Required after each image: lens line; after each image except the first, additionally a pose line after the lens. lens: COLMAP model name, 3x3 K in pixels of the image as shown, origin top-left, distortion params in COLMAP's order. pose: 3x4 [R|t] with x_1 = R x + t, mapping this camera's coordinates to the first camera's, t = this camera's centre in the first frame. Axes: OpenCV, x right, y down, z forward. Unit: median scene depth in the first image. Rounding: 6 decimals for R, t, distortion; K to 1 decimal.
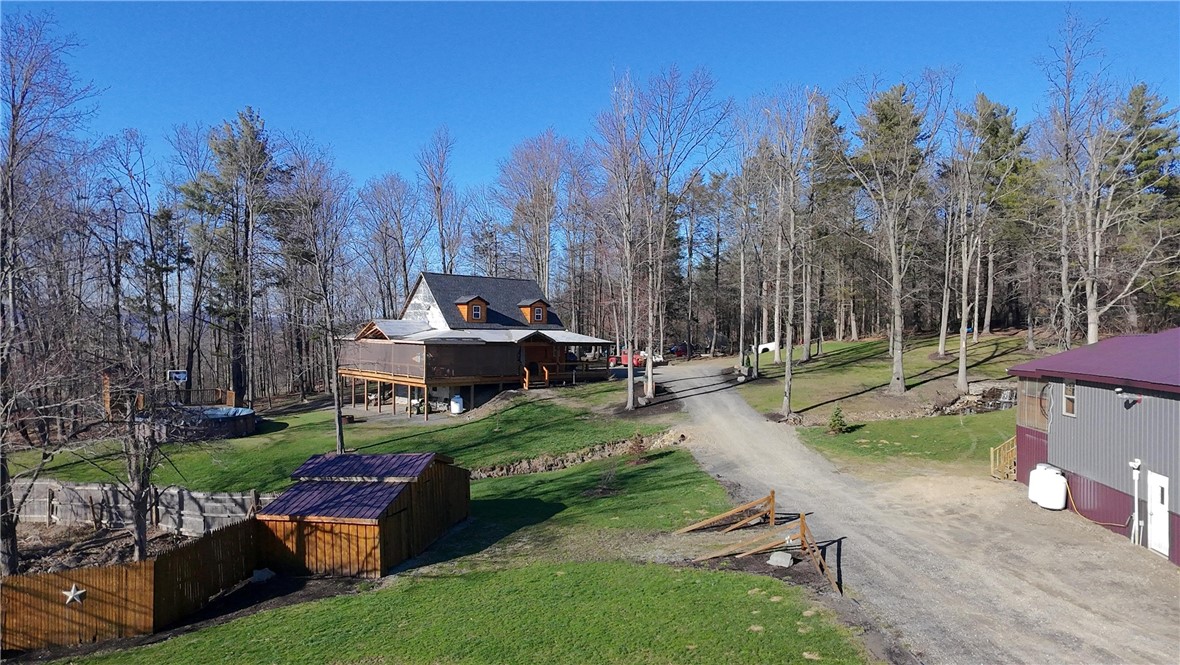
lens RADIAL K [[755.9, 0, 594.1], [0, 755.9, 336.3], [0, 0, 1]] dist [0.003156, -0.000722]
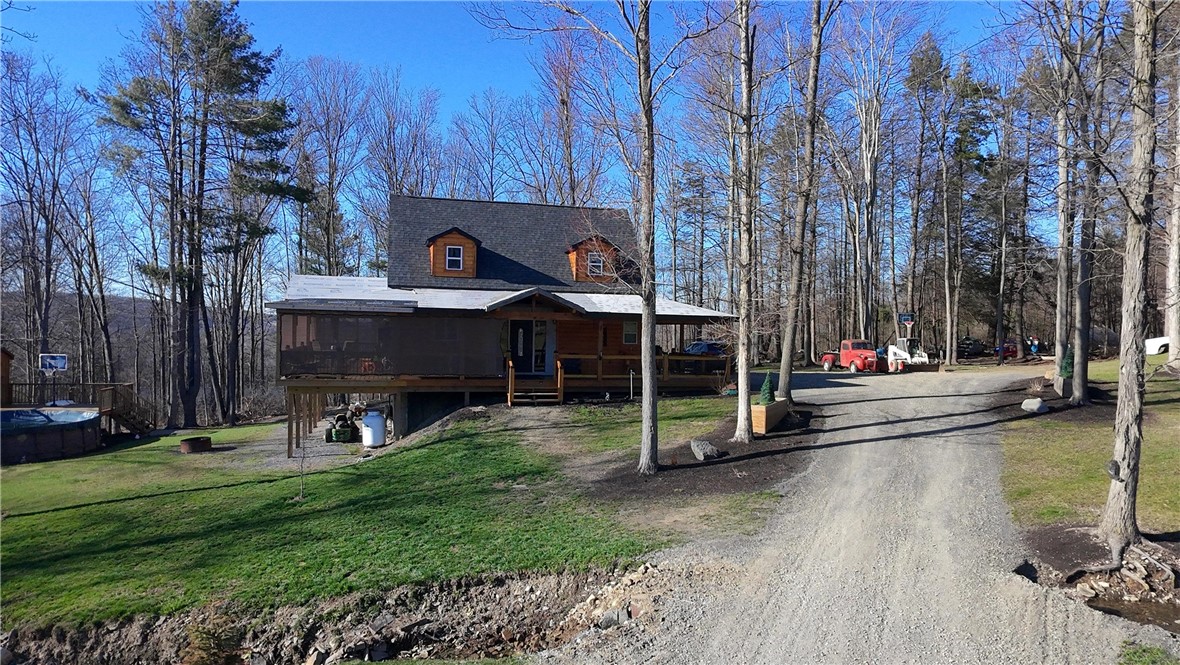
lens RADIAL K [[755.9, 0, 591.1], [0, 755.9, 335.7], [0, 0, 1]] dist [0.003156, -0.000722]
pose [[0.890124, 0.005338, -0.455688, 0.209035], [-0.009119, 0.999940, -0.006098, 0.030798], [0.455628, 0.009584, 0.890119, 0.667682]]
